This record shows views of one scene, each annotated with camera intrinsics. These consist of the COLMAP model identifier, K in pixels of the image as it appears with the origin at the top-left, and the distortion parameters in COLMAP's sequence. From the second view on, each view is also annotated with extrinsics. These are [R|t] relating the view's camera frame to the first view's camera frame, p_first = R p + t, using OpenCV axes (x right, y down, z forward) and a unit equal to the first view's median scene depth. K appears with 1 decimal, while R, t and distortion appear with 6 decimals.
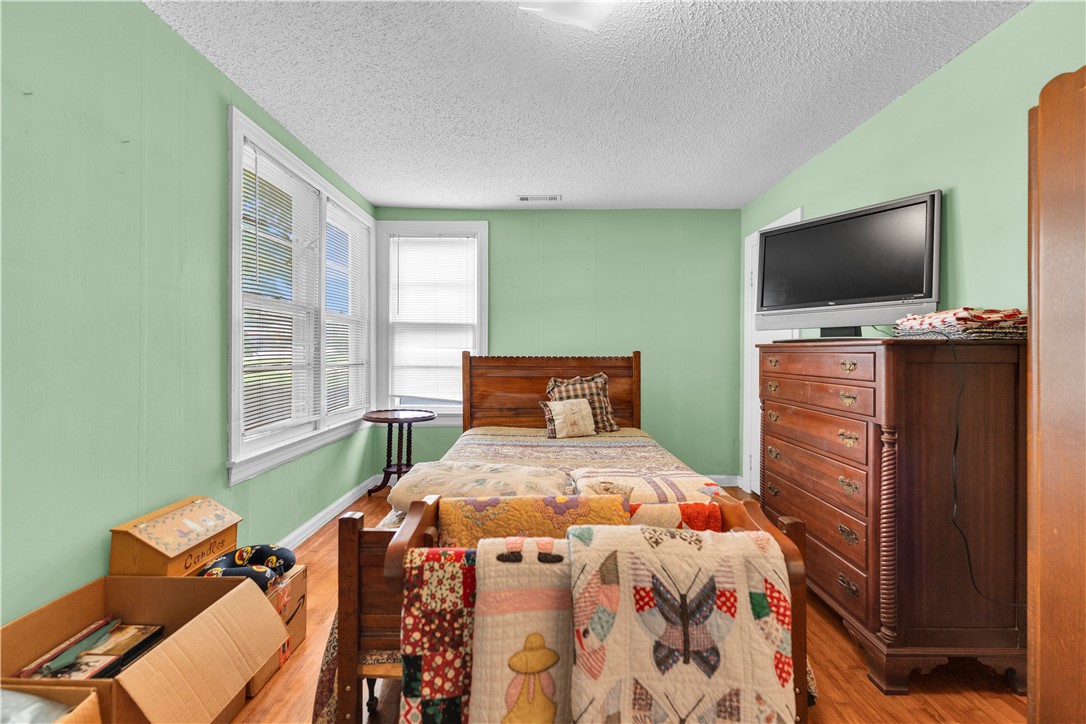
lens RADIAL K [[438.4, 0, 540.8], [0, 438.4, 356.4], [0, 0, 1]] dist [0.002313, -0.000134]
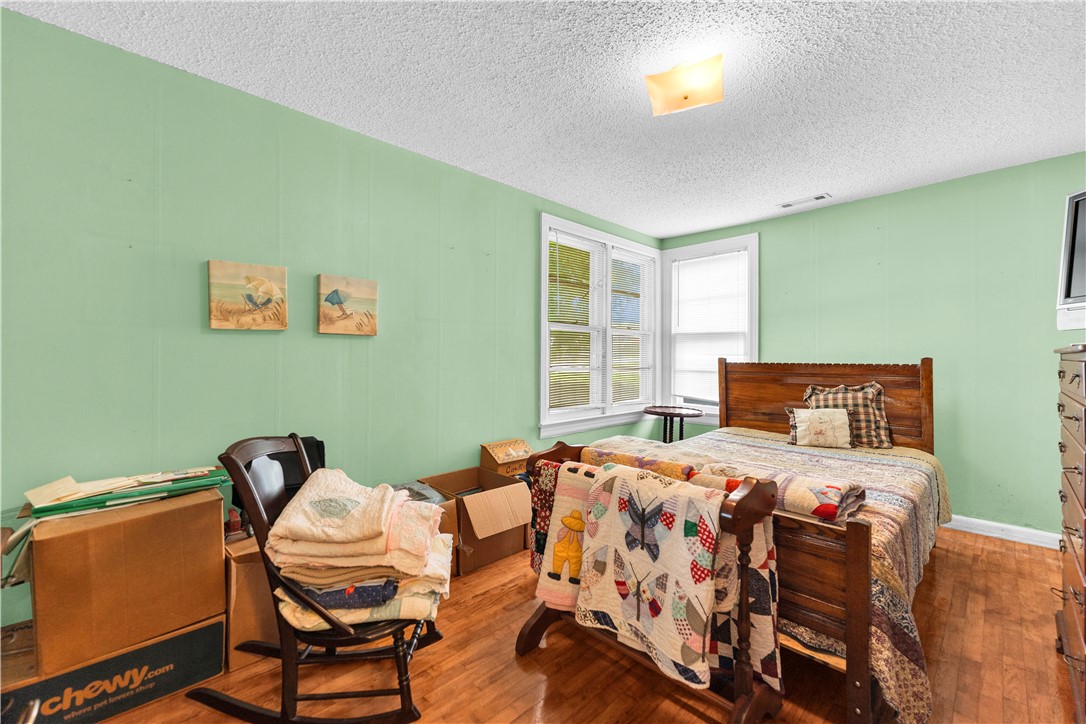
lens RADIAL K [[438.4, 0, 542.2], [0, 438.4, 358.8], [0, 0, 1]] dist [0.002313, -0.000134]
pose [[0.700622, 0.002579, -0.713528, 0.357525], [-0.007658, 0.999963, -0.003906, -0.001802], [0.713492, 0.008201, 0.700616, -0.122810]]
